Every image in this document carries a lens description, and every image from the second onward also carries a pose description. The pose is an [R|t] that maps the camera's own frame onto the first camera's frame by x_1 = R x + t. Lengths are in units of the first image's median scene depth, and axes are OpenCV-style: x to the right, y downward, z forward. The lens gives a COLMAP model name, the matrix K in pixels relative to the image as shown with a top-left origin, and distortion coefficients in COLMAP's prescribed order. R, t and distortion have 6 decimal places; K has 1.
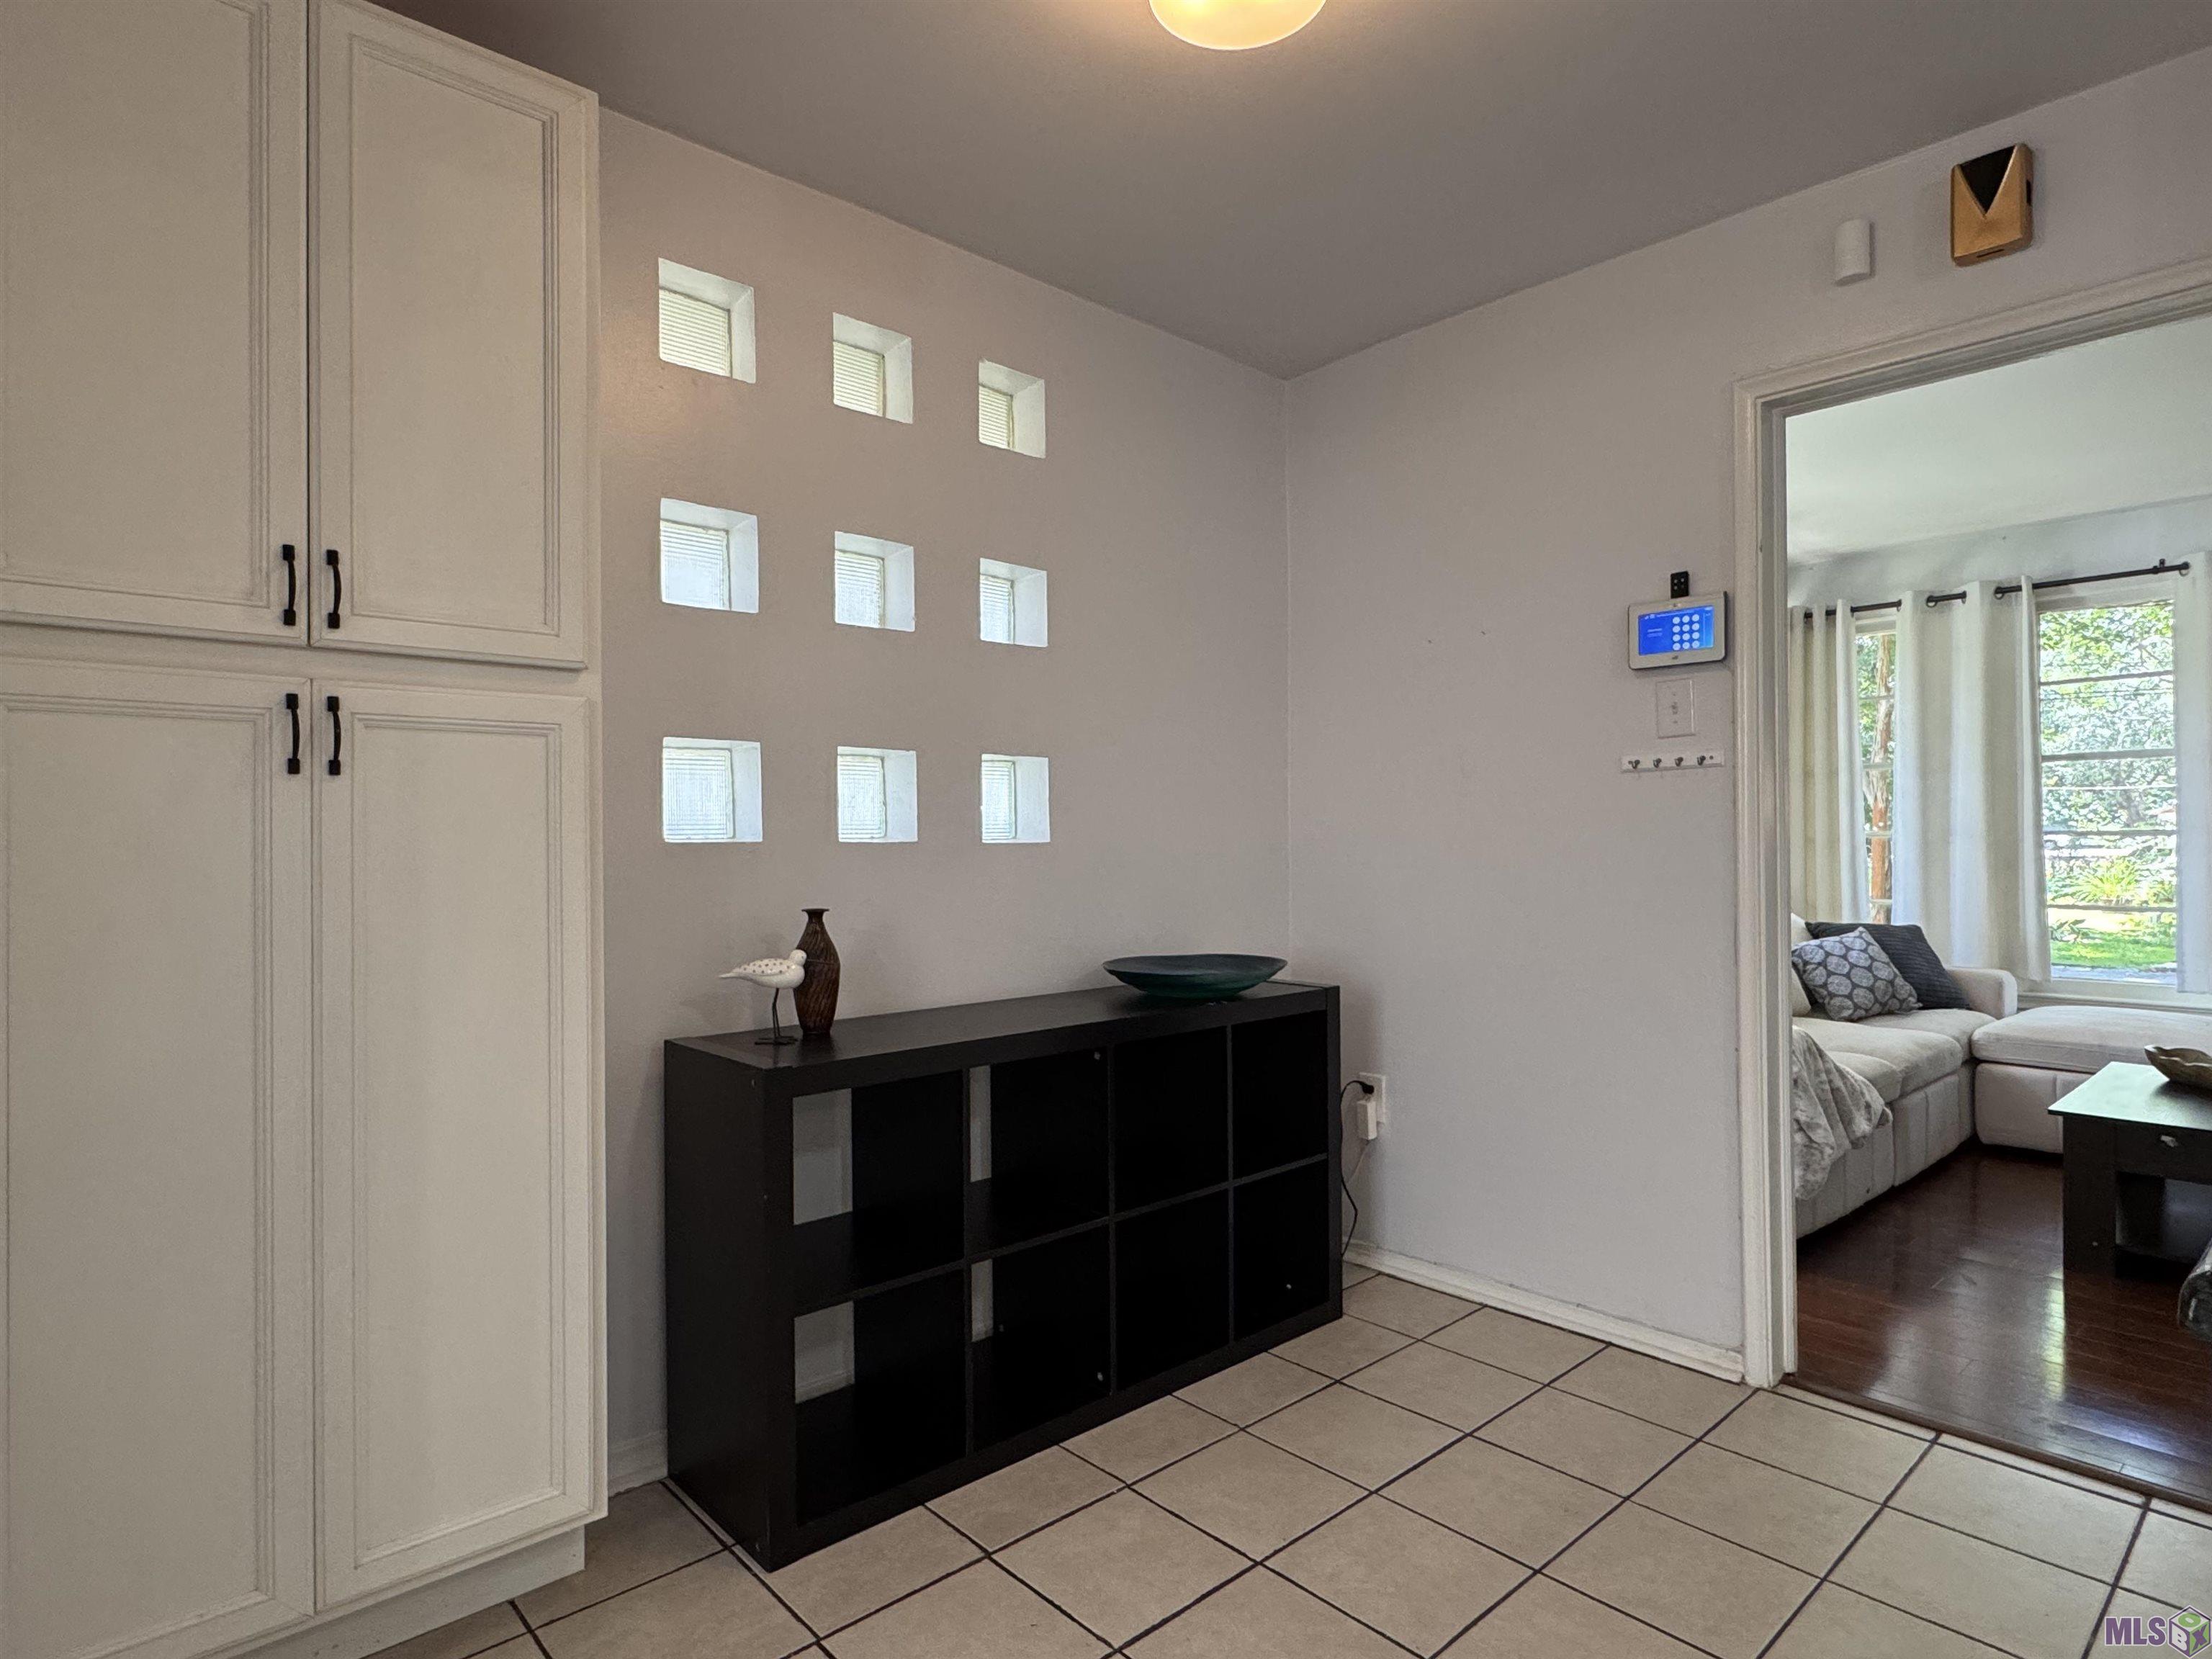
lens RADIAL K [[1220.0, 0, 1096.9], [0, 1220.0, 831.2], [0, 0, 1]] dist [0.003768, -0.000239]
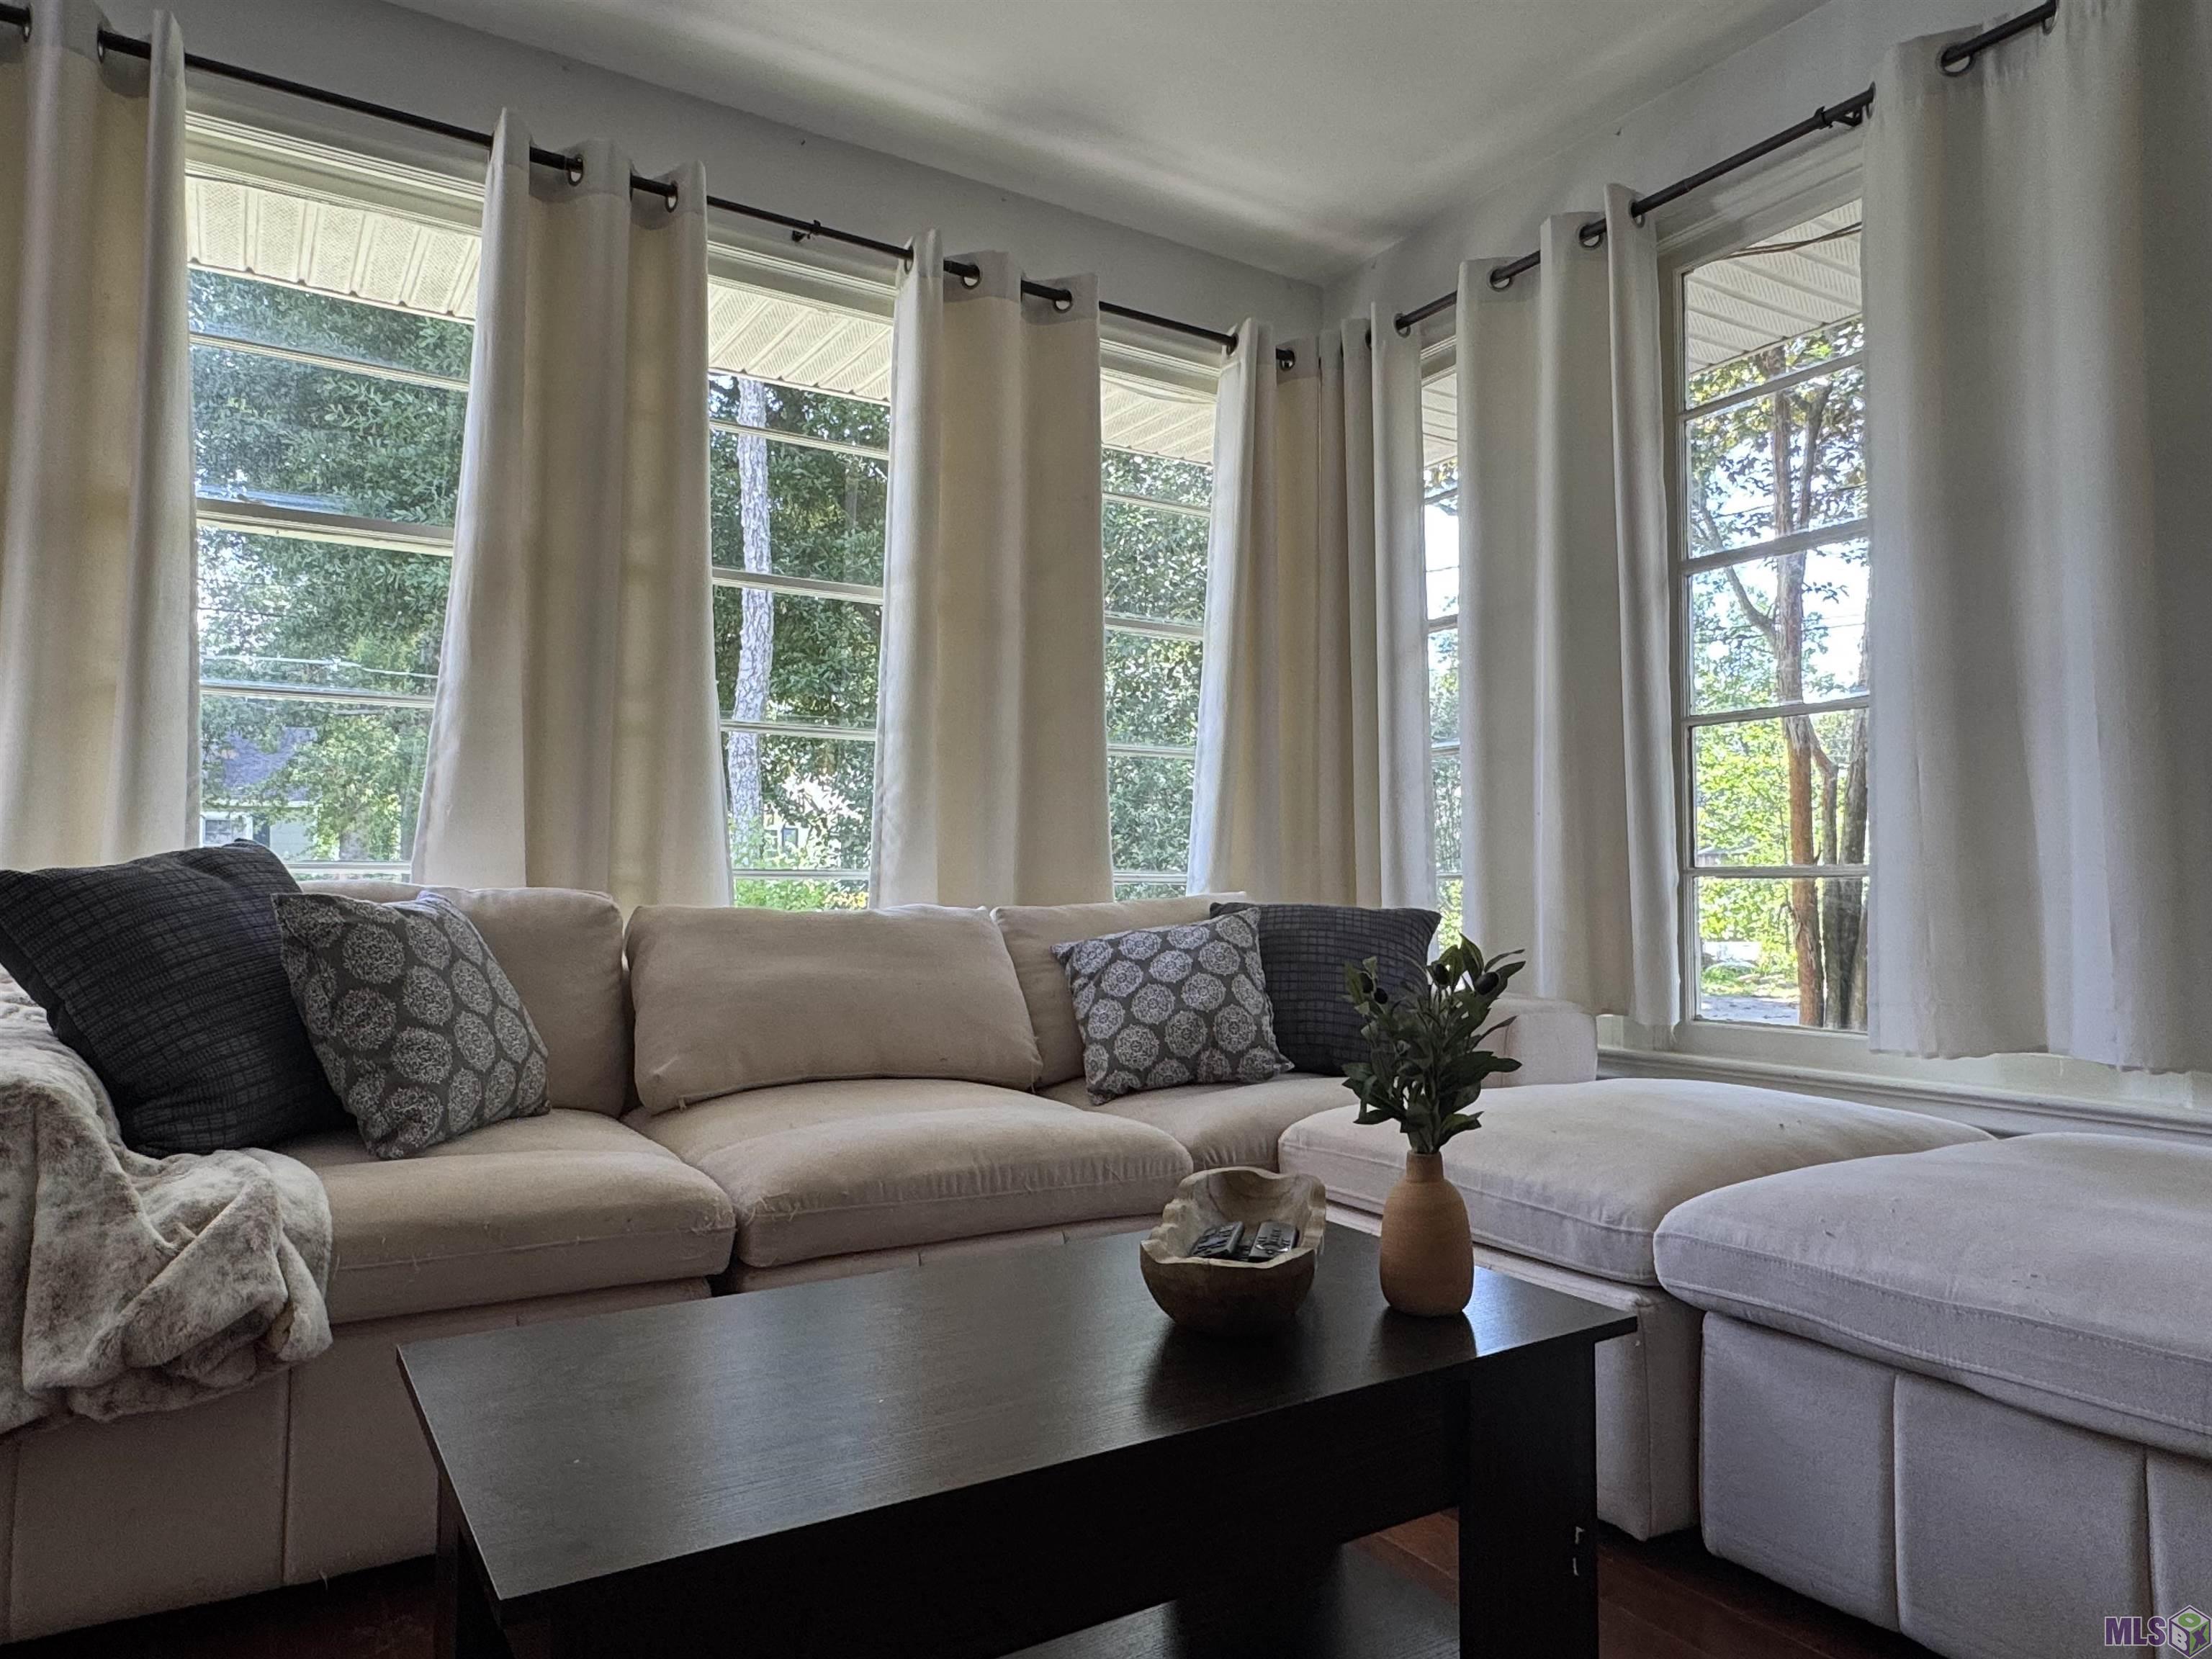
lens RADIAL K [[1430.4, 0, 1106.0], [0, 1430.4, 829.5], [0, 0, 1]] dist [0.013973, 0.000406]
pose [[0.985133, -0.000462, -0.171796, 0.703280], [-0.005539, 0.999391, -0.034449, 0.070297], [0.171707, 0.034888, 0.984530, 0.440265]]
